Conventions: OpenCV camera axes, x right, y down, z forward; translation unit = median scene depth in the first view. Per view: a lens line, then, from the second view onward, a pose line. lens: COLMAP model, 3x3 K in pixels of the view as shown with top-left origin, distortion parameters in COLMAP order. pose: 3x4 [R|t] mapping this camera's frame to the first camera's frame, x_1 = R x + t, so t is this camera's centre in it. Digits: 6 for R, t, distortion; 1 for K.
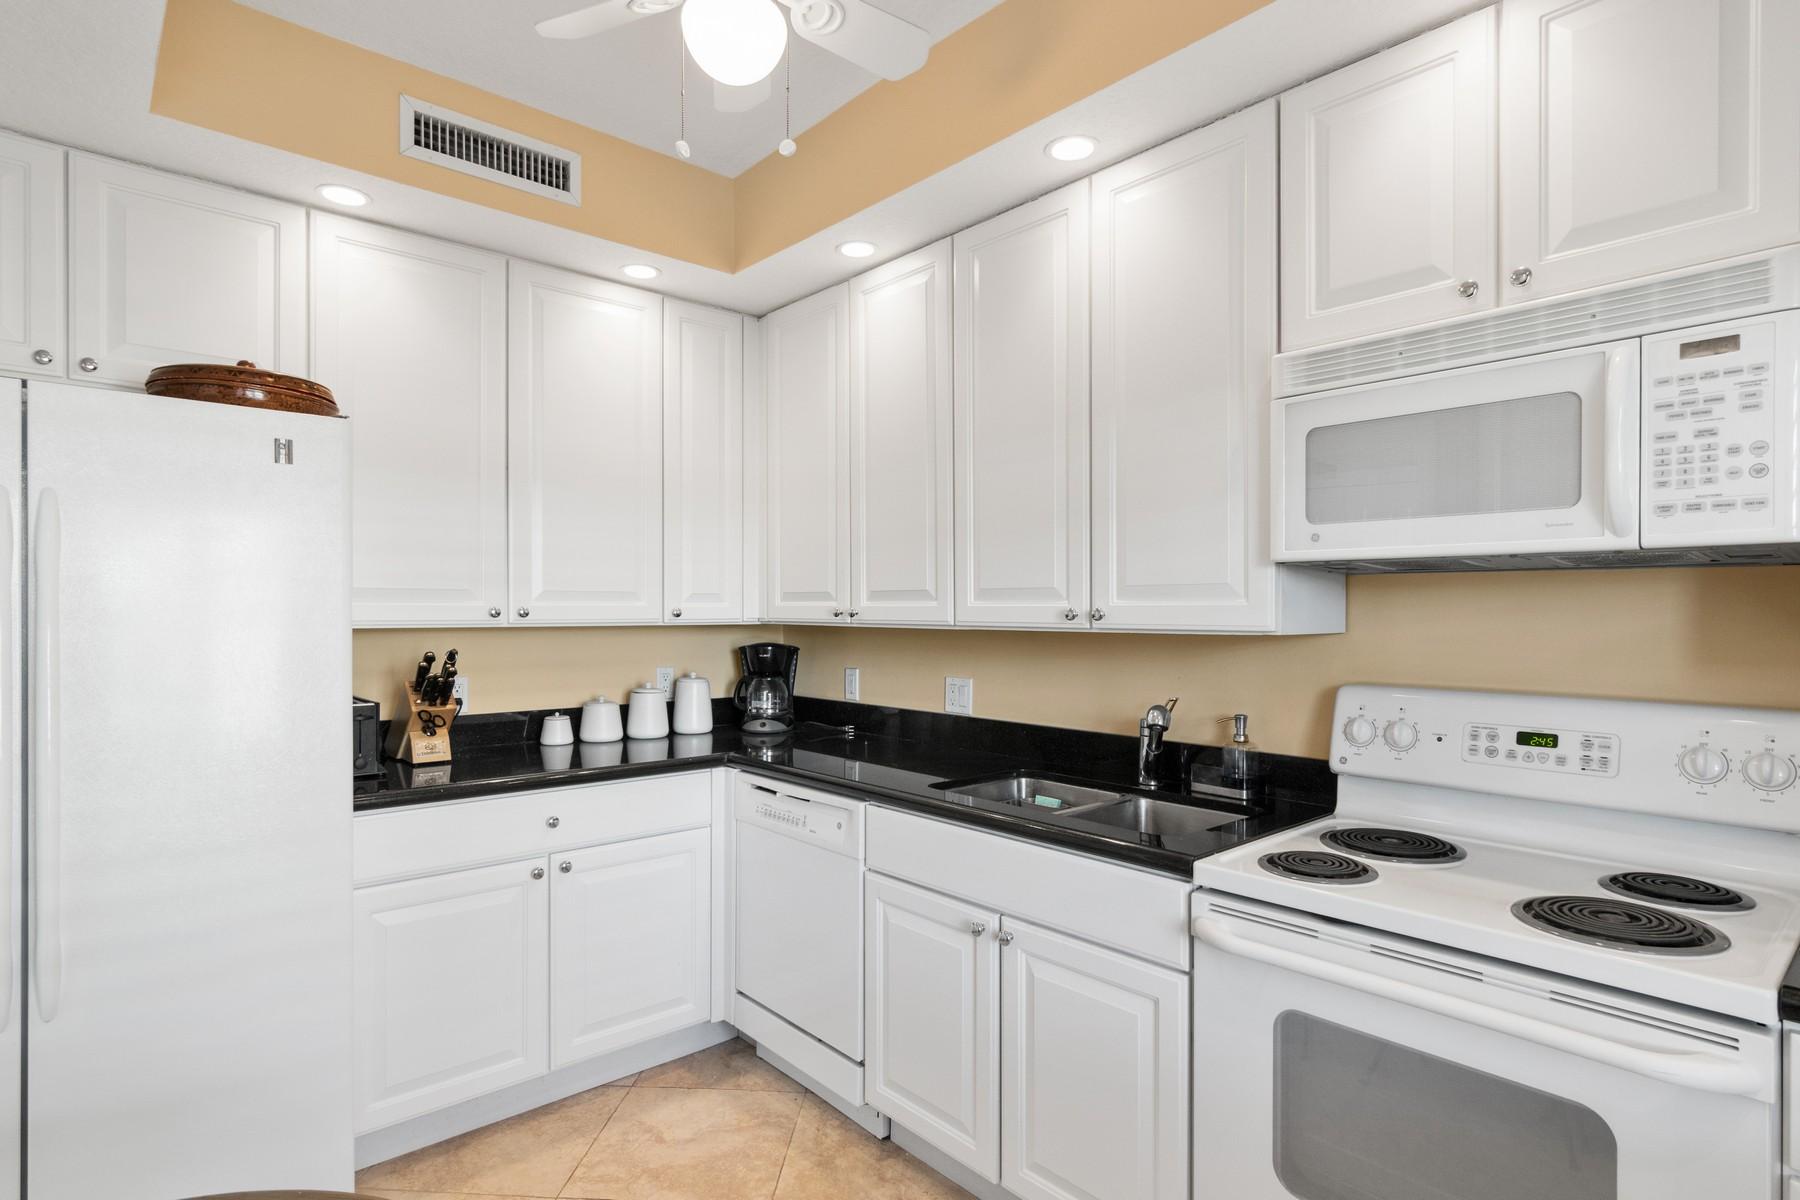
lens RADIAL K [[913.8, 0, 892.5], [0, 913.8, 608.6], [0, 0, 1]] dist [-0.007092, 0.000719]
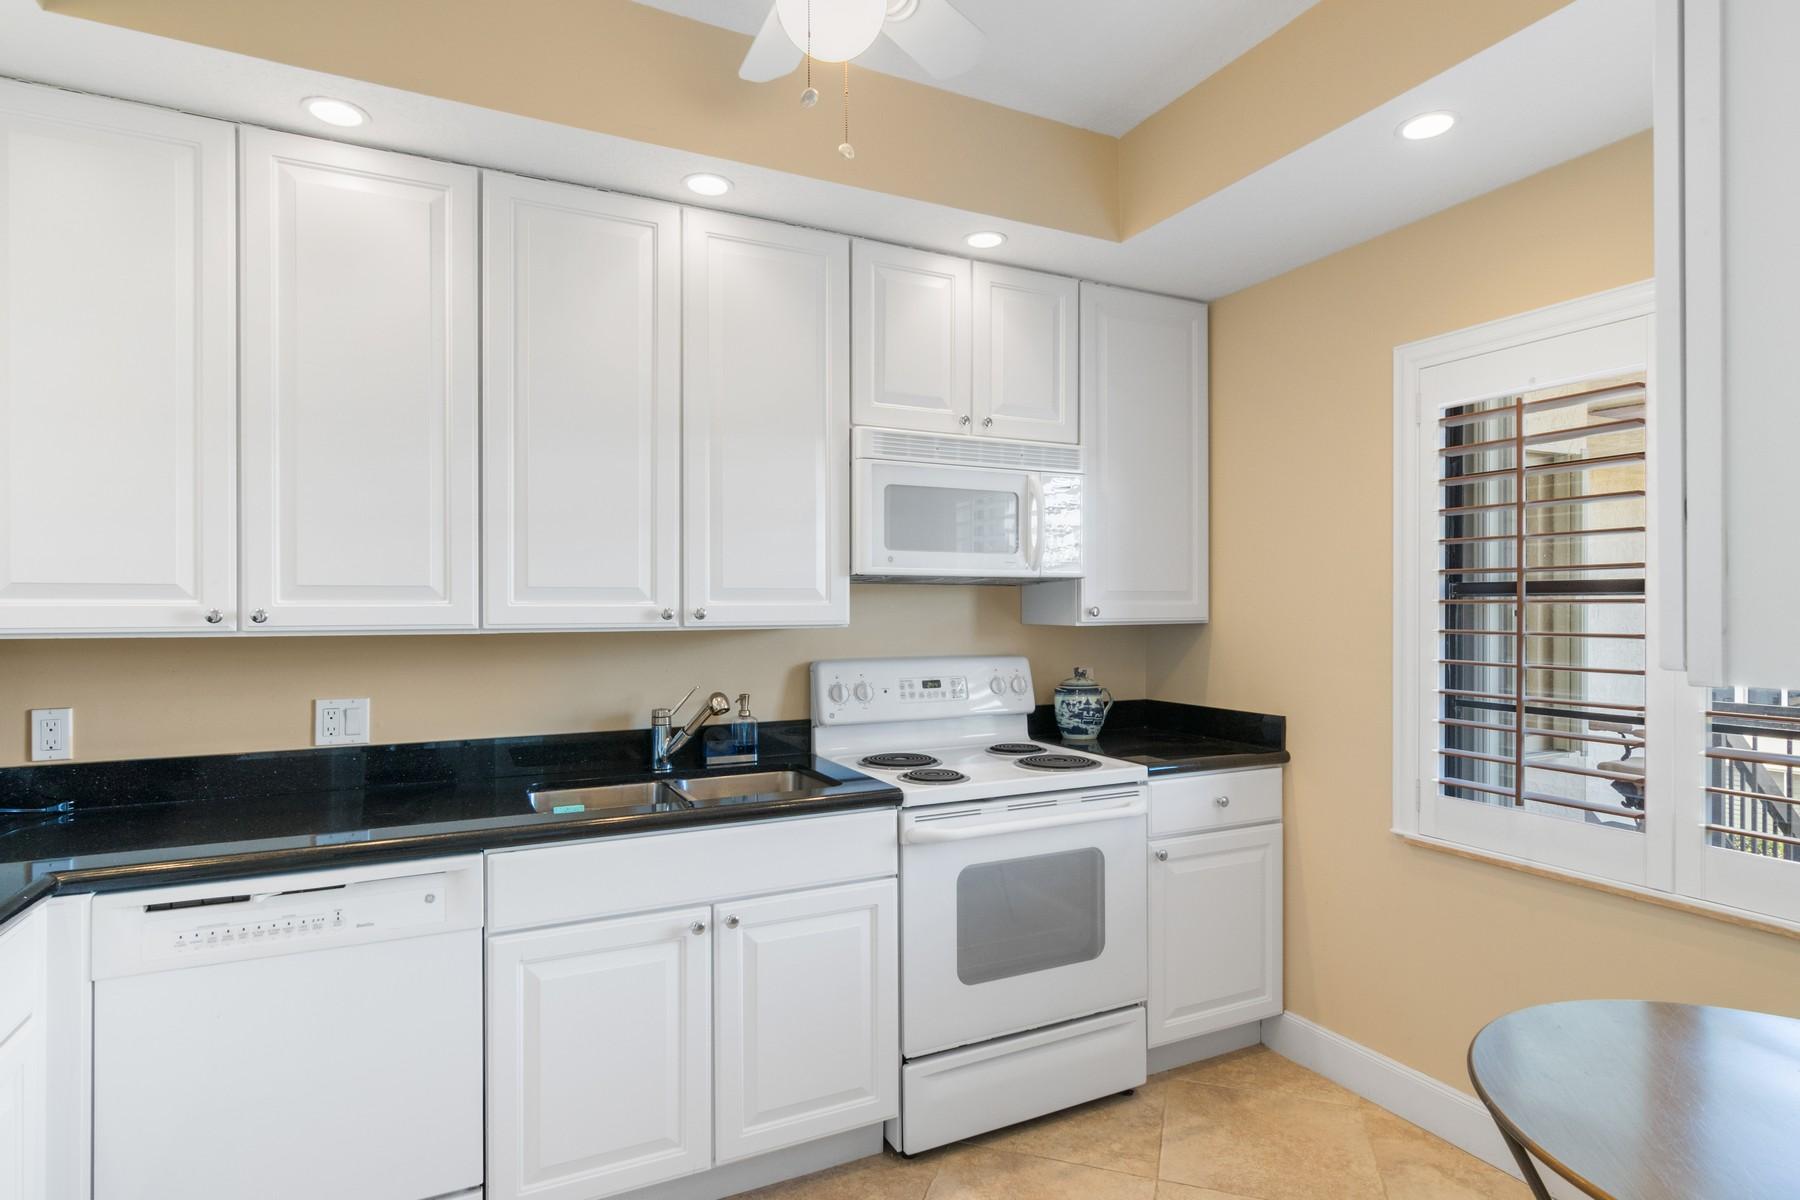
lens RADIAL K [[913.8, 0, 851.9], [0, 913.8, 600.4], [0, 0, 1]] dist [-0.007092, 0.000719]
pose [[0.290092, 0.004567, 0.956988, -0.878353], [0.002317, 0.999982, -0.005475, -0.003532], [-0.956996, 0.003806, 0.290077, 0.581660]]
